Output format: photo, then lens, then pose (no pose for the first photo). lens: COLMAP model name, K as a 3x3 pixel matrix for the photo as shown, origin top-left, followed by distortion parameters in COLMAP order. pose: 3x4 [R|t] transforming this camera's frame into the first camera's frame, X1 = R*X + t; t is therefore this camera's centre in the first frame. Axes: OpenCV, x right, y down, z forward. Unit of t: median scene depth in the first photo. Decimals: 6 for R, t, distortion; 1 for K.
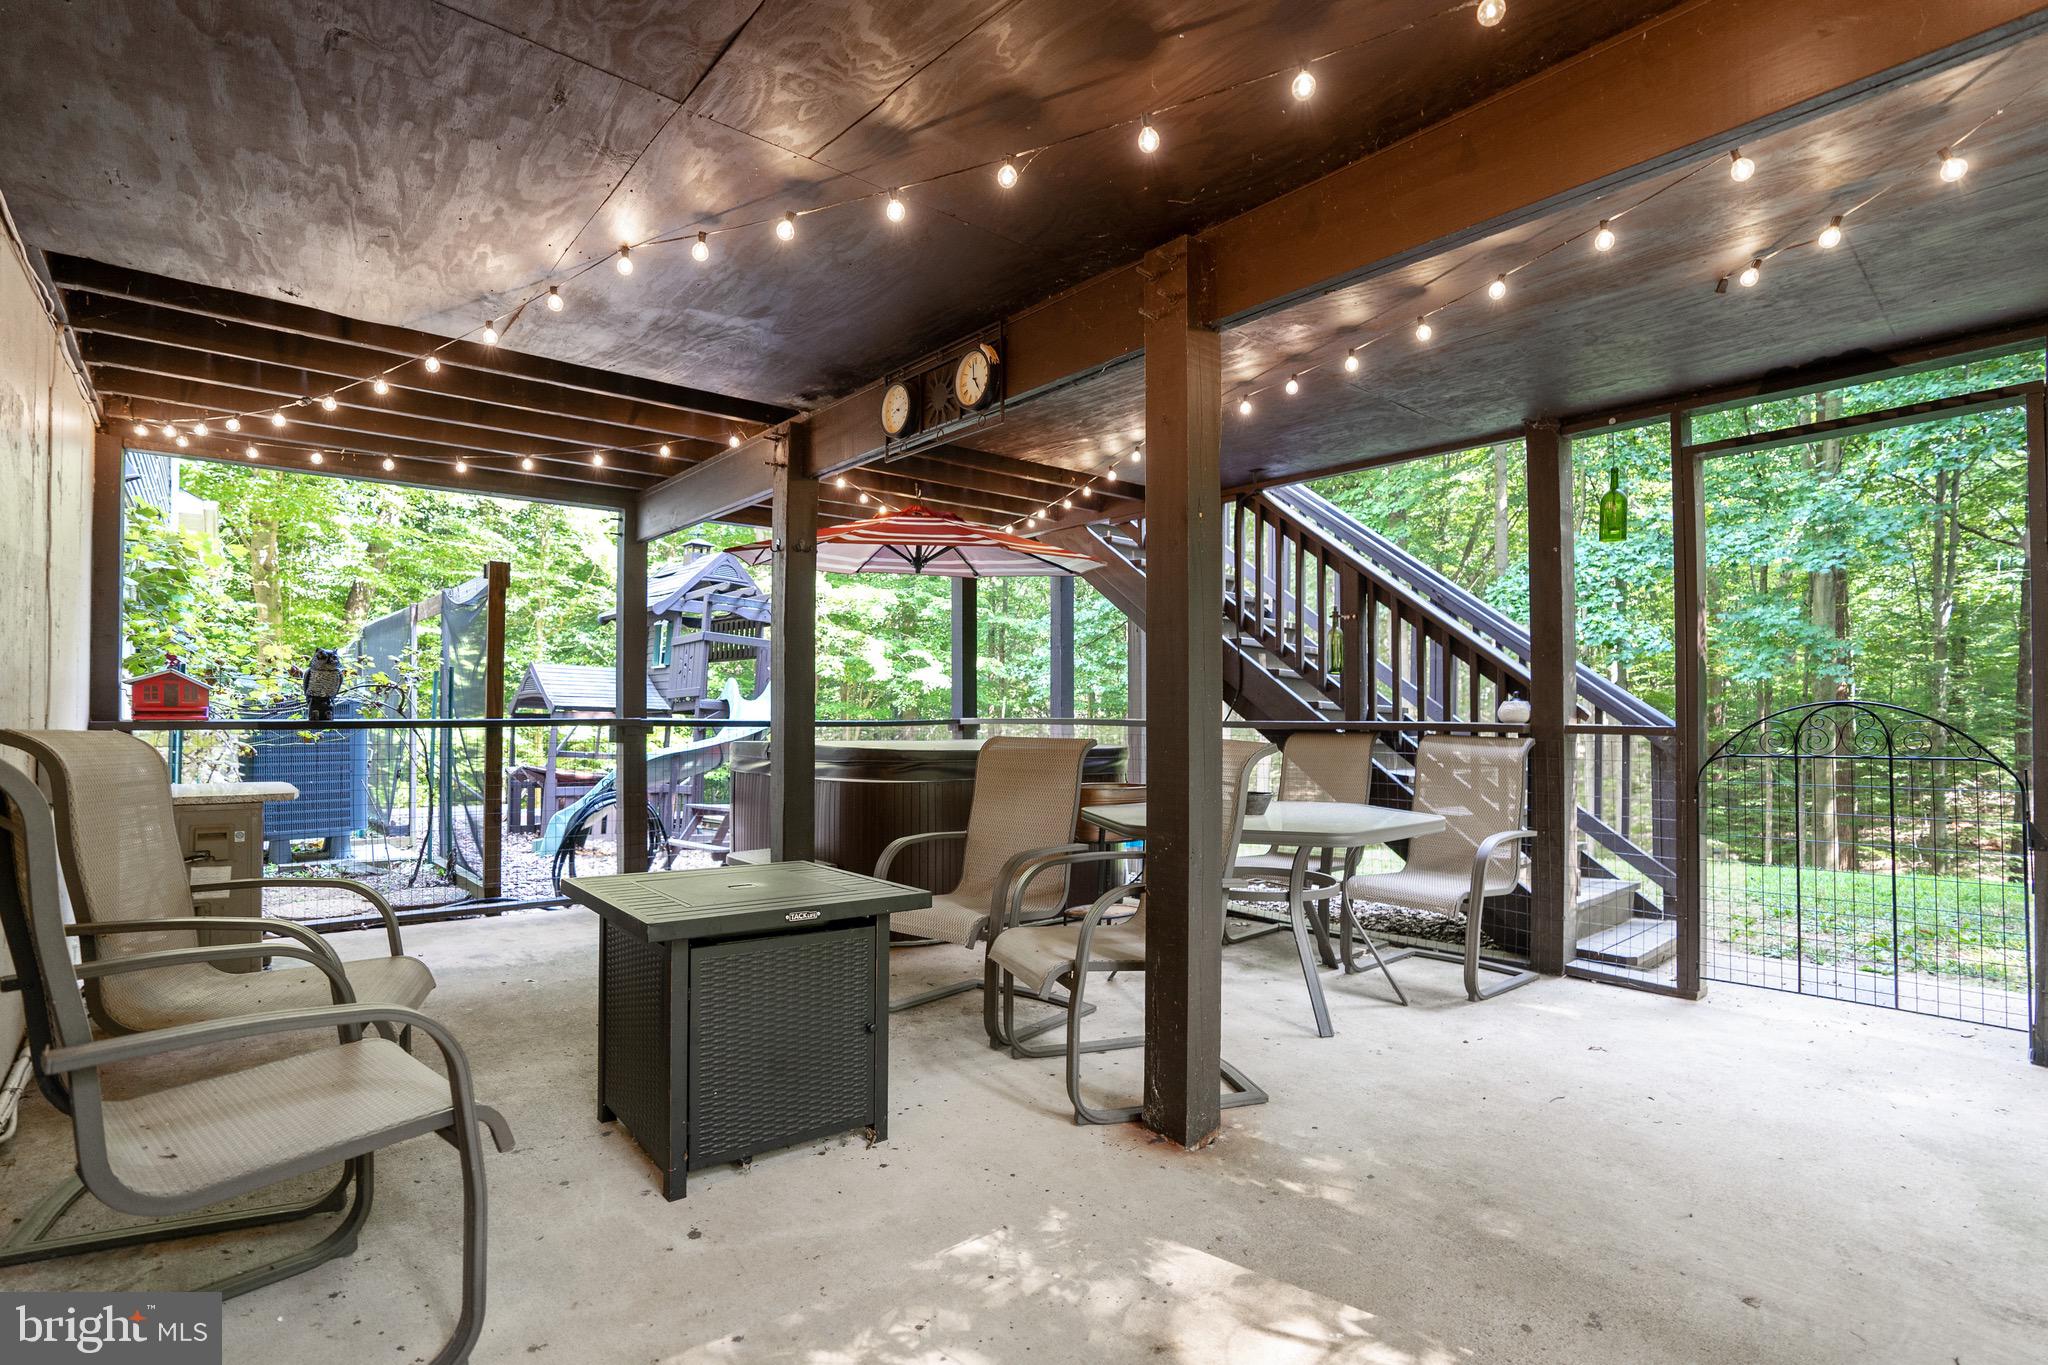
lens RADIAL K [[960.7, 0, 1013.1], [0, 960.7, 702.0], [0, 0, 1]] dist [-0.057120, 0.017579]
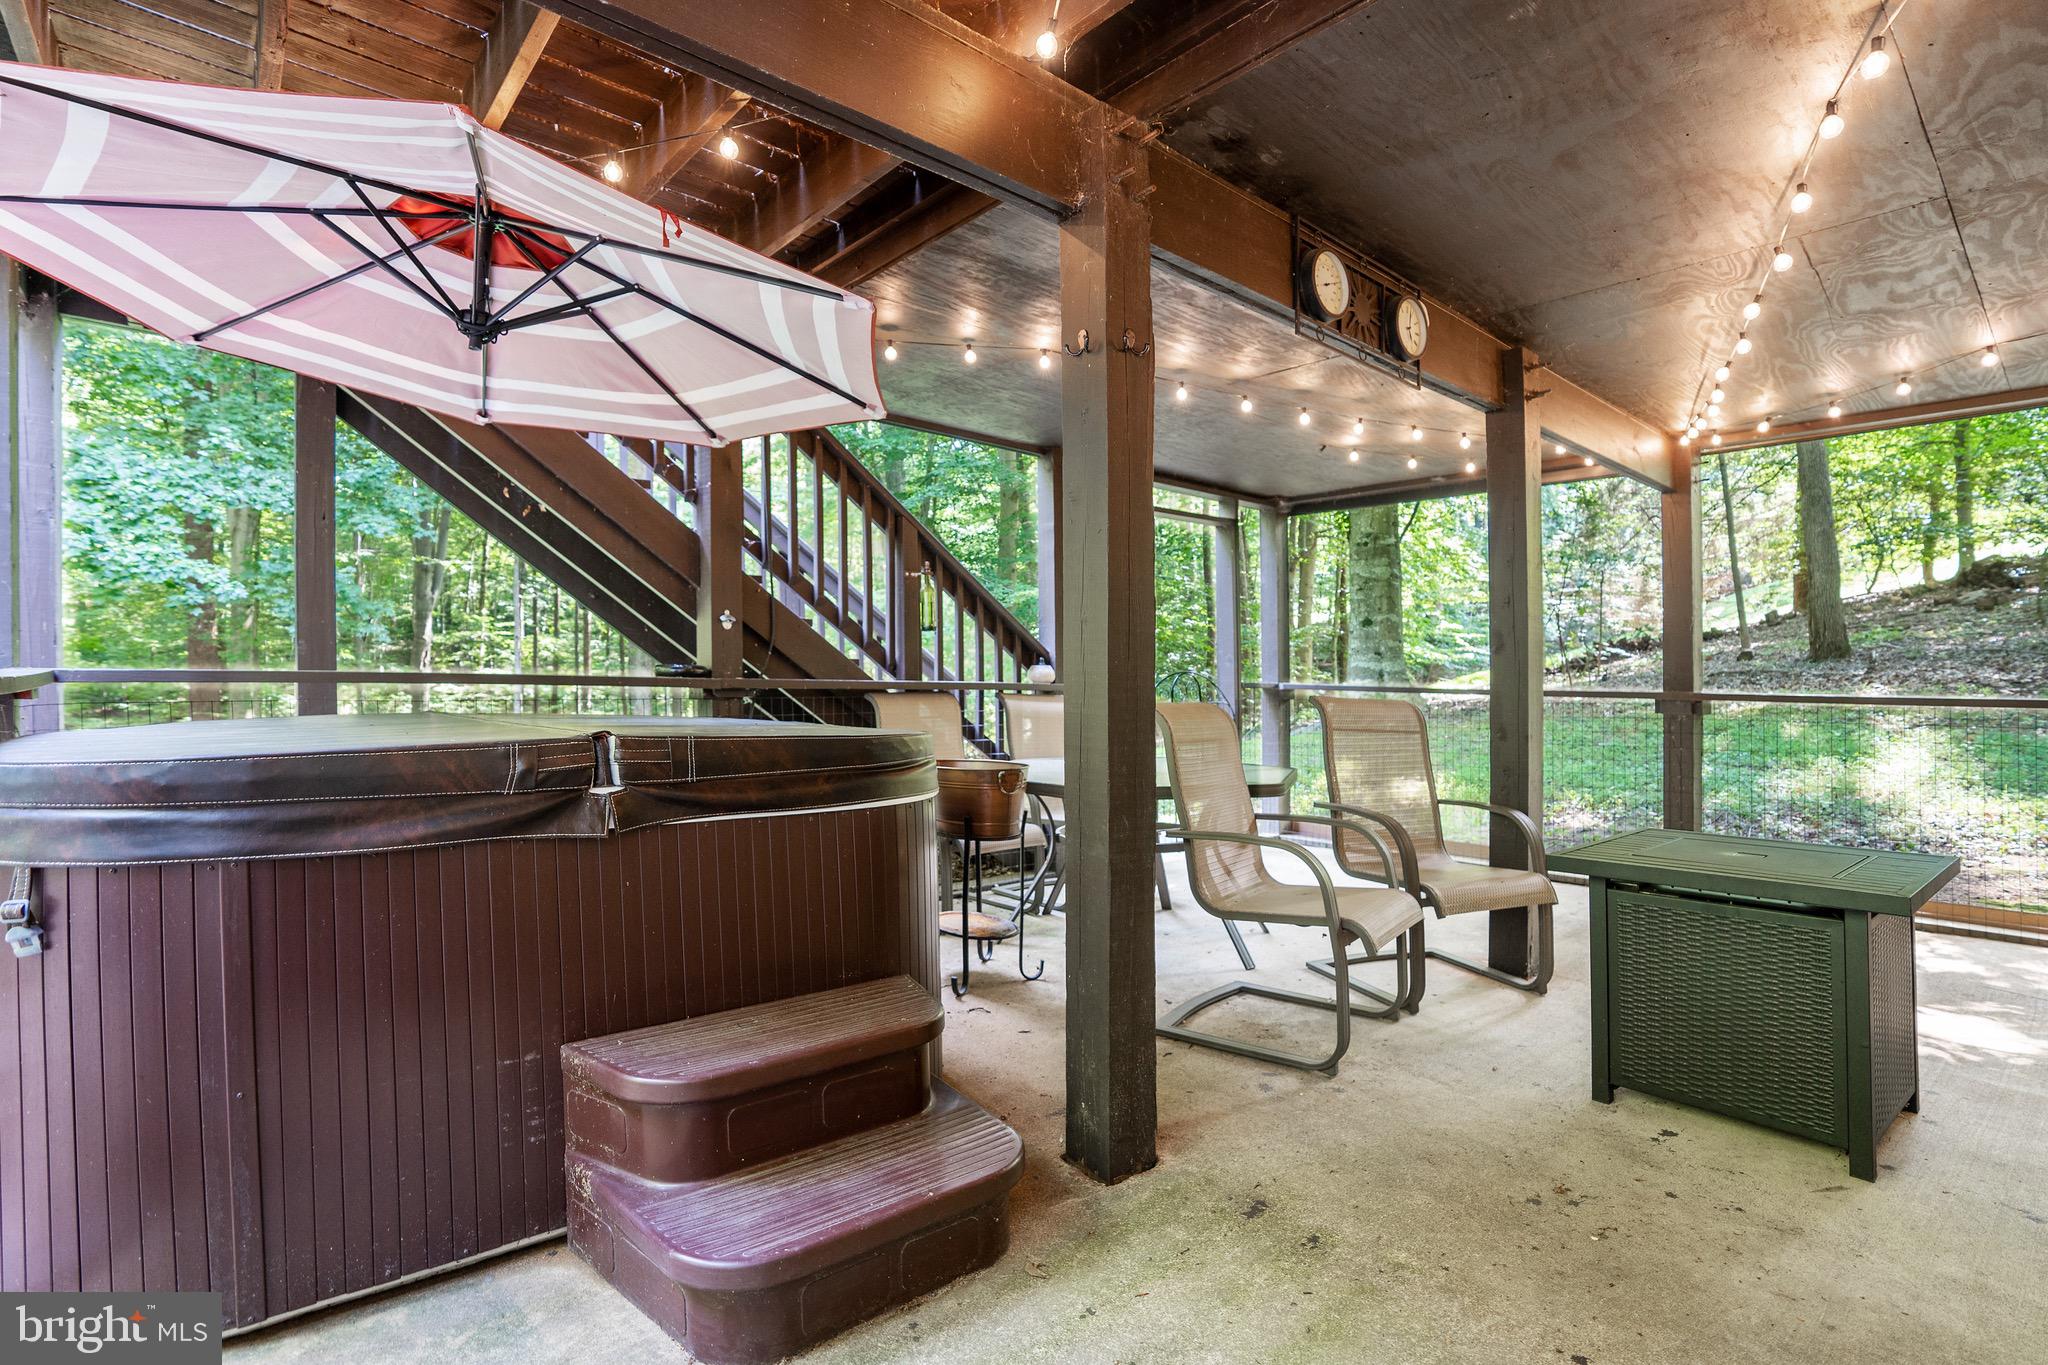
lens RADIAL K [[960.7, 0, 1007.4], [0, 960.7, 687.8], [0, 0, 1]] dist [-0.057120, 0.017579]
pose [[-0.007893, -0.010922, 0.999909, -1.048579], [-0.023723, 0.999661, 0.010732, 0.021116], [-0.999687, -0.023636, -0.008149, 1.506828]]
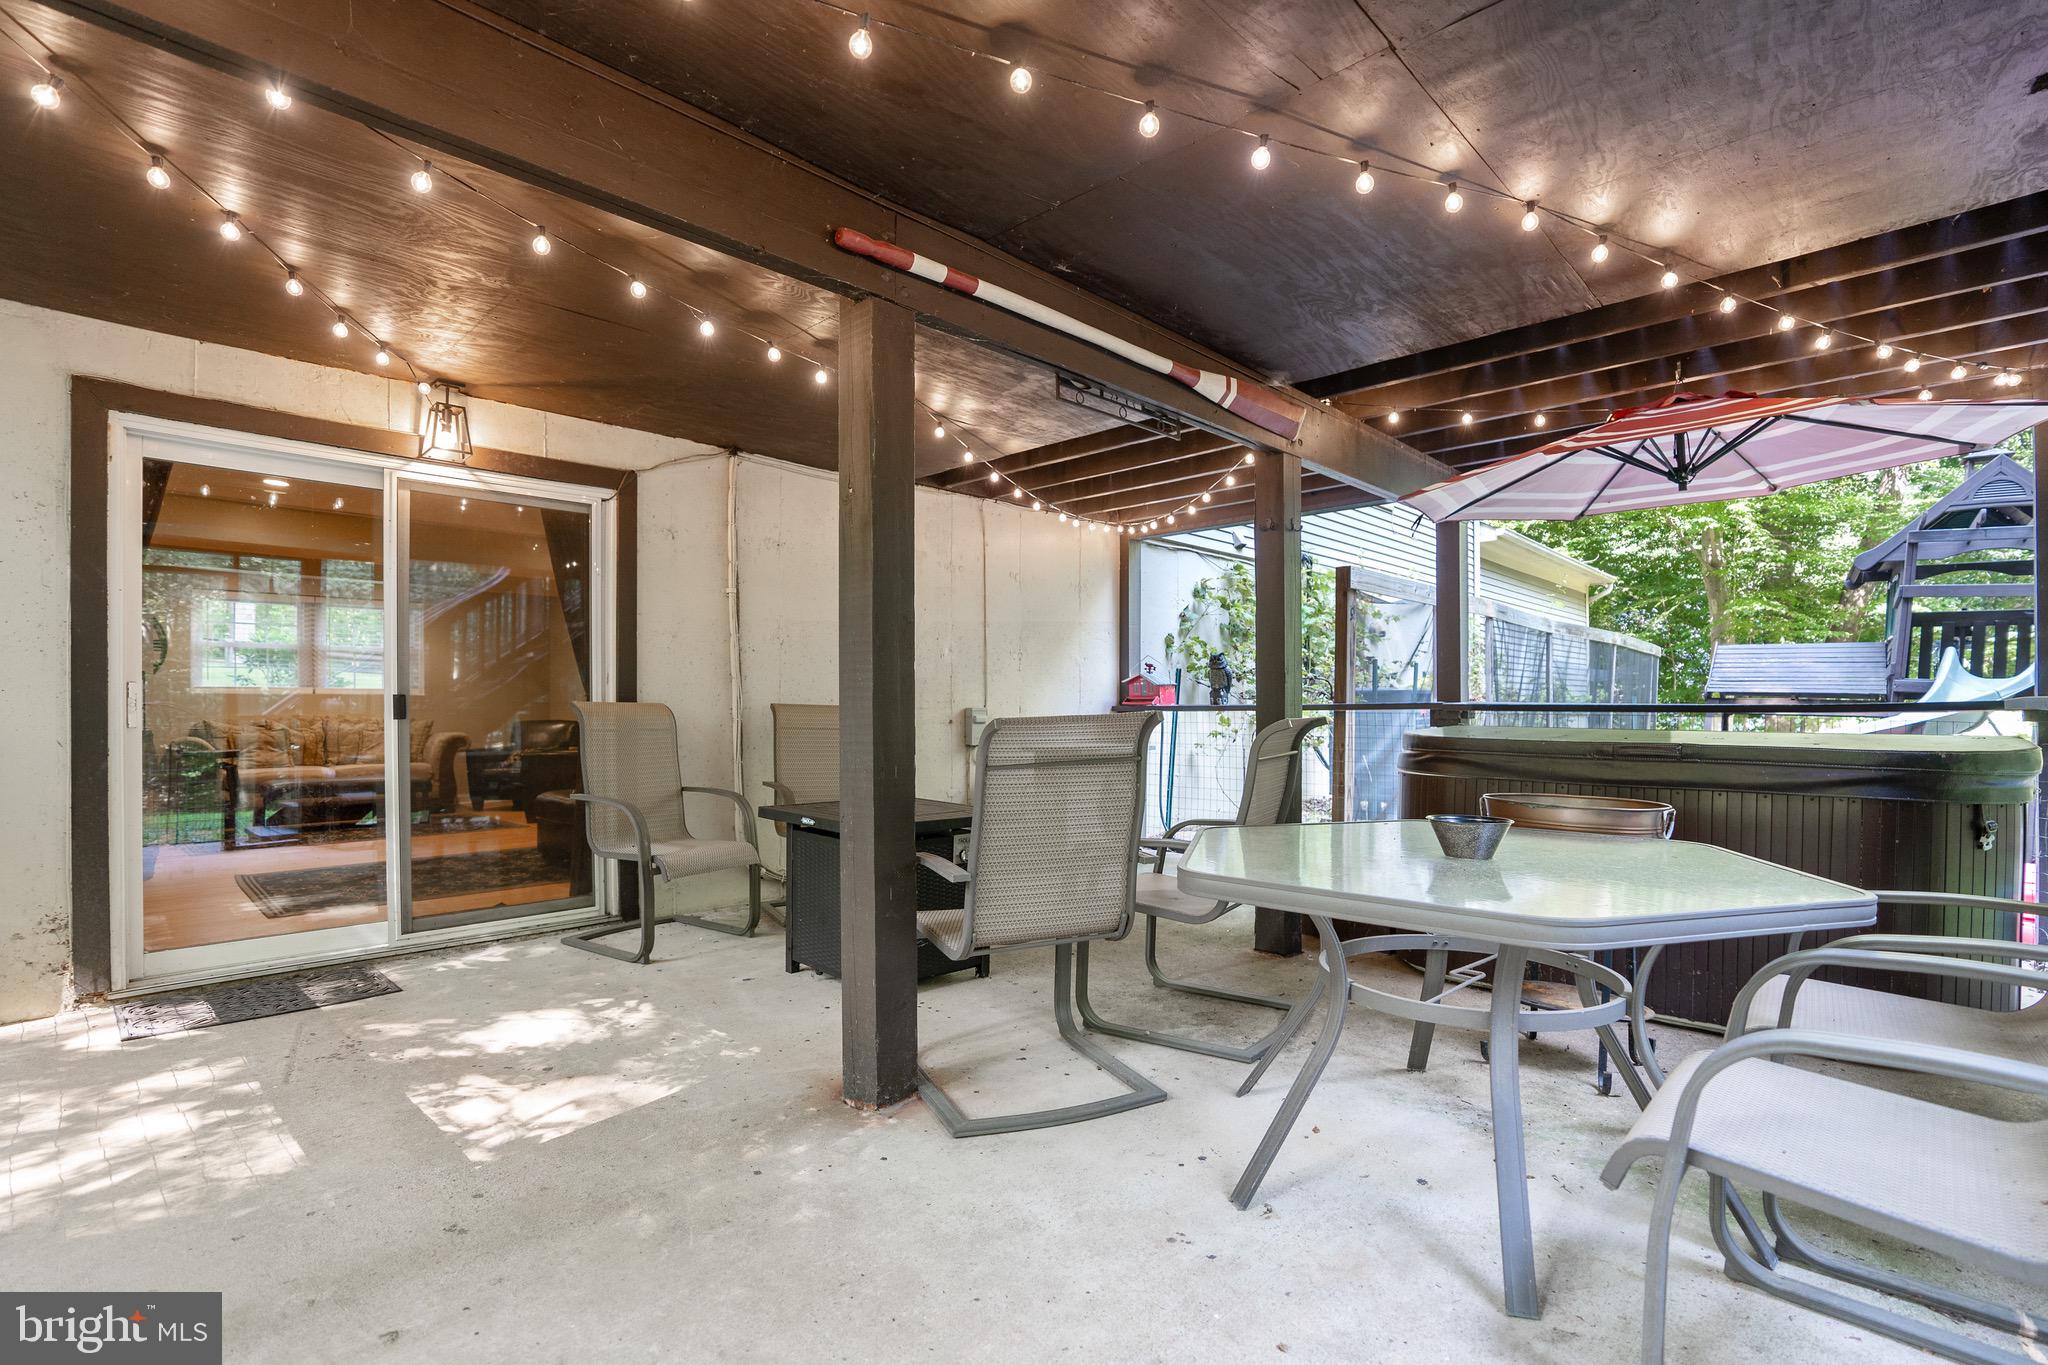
lens RADIAL K [[960.7, 0, 1024.9], [0, 960.7, 703.5], [0, 0, 1]] dist [-0.057120, 0.017579]
pose [[0.109582, -0.002134, -0.993976, 1.021924], [0.013142, 0.999913, -0.000697, 0.029160], [0.993891, -0.012987, 0.109600, 0.884881]]
